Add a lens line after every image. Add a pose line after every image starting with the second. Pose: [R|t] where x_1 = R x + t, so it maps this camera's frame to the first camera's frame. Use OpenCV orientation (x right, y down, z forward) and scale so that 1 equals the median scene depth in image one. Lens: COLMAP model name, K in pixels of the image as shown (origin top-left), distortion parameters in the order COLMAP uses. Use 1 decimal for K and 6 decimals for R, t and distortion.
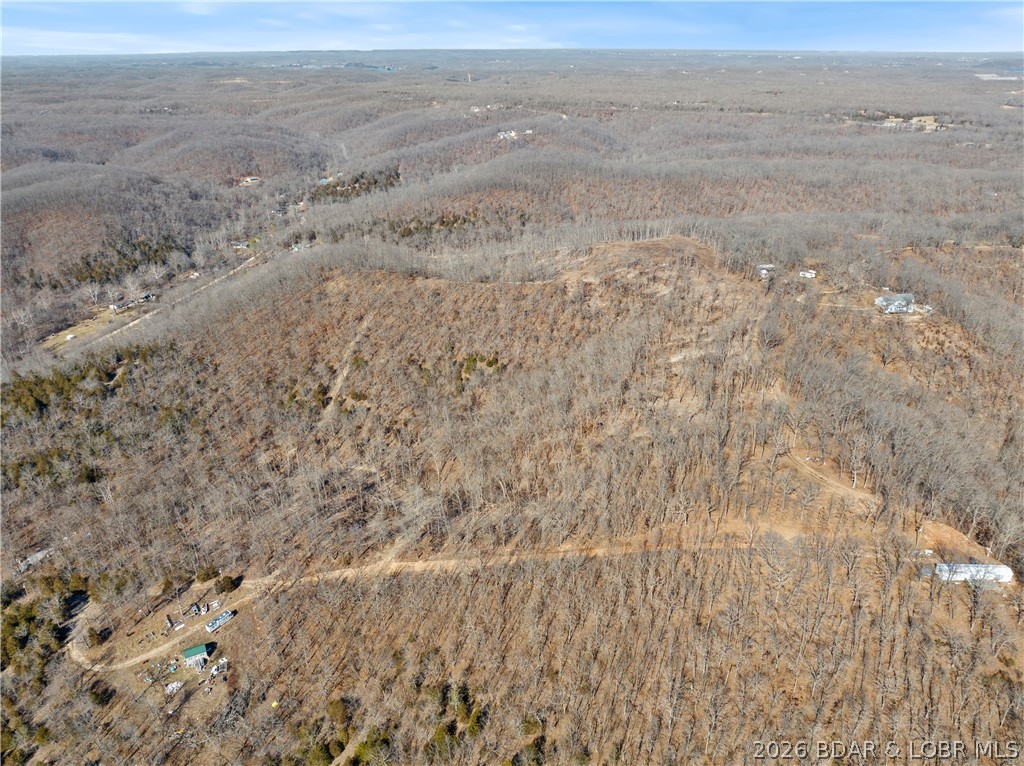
lens RADIAL K [[730.1, 0, 512.0], [0, 730.1, 383.0], [0, 0, 1]] dist [-0.032726, -0.008434]
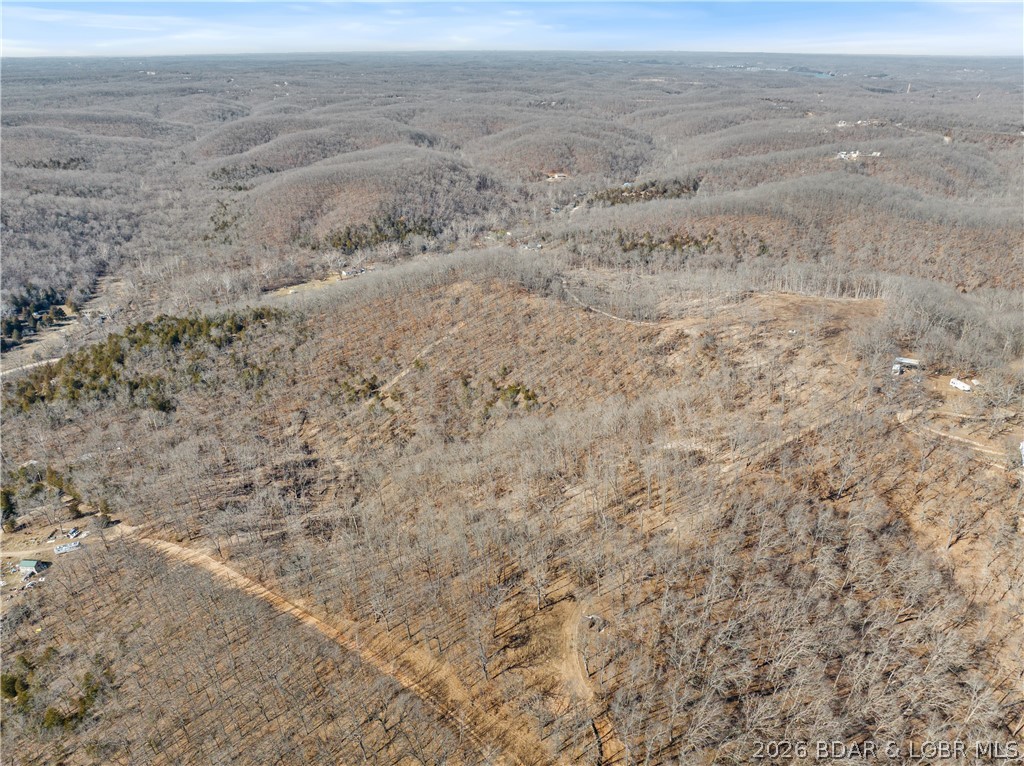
lens RADIAL K [[730.1, 0, 512.0], [0, 730.1, 383.0], [0, 0, 1]] dist [-0.032726, -0.008434]
pose [[0.838279, 0.232306, -0.493277, 0.362826], [-0.232890, 0.970569, 0.061309, -0.086424], [0.493002, 0.063485, 0.867709, 0.166095]]
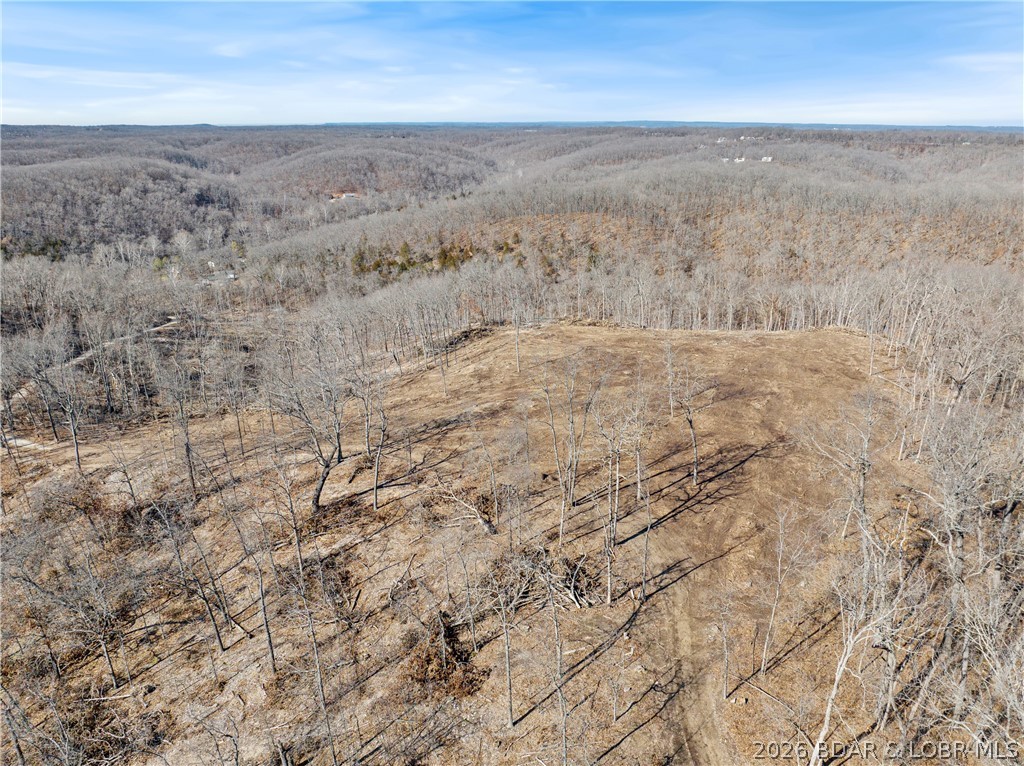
lens RADIAL K [[730.1, 0, 512.0], [0, 730.1, 383.0], [0, 0, 1]] dist [-0.032726, -0.008434]
pose [[0.902089, 0.148330, -0.405257, 0.275381], [-0.184851, 0.981375, -0.052275, -0.176534], [0.389955, 0.122069, 0.912707, 0.858286]]
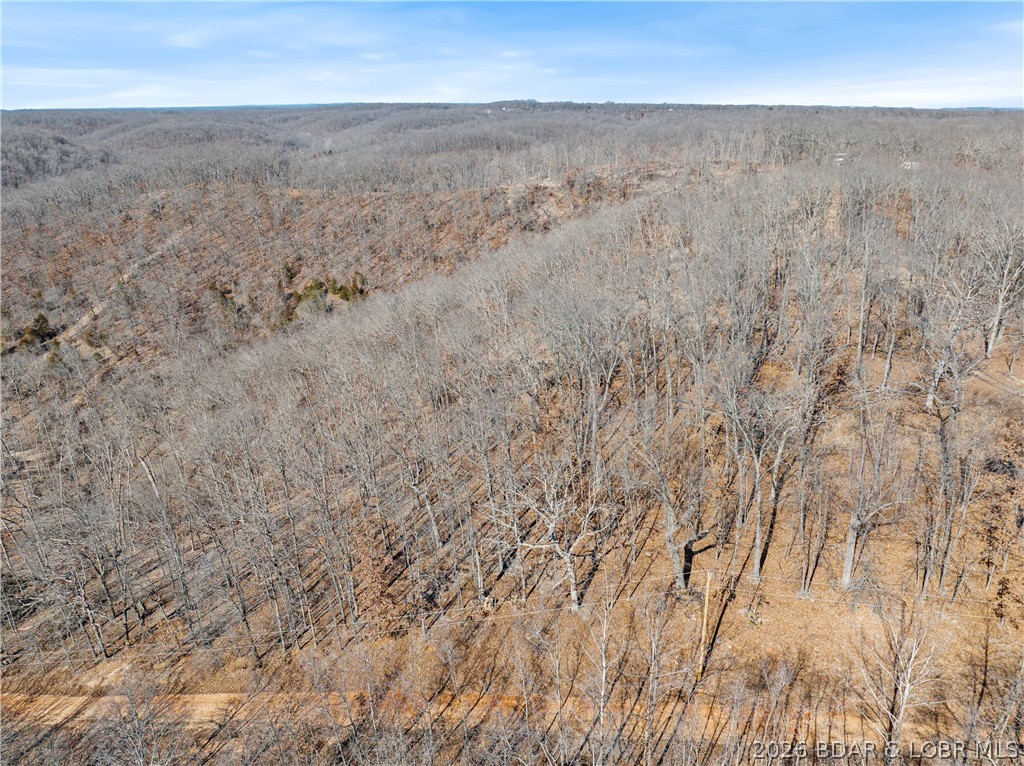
lens RADIAL K [[742.9, 0, 512.0], [0, 742.9, 383.0], [0, 0, 1]] dist [-0.024193, -0.000625]
pose [[0.998045, 0.019311, -0.059436, 0.119087], [-0.023981, 0.996594, -0.078898, 0.074609], [0.057710, 0.080169, 0.995109, 0.395098]]
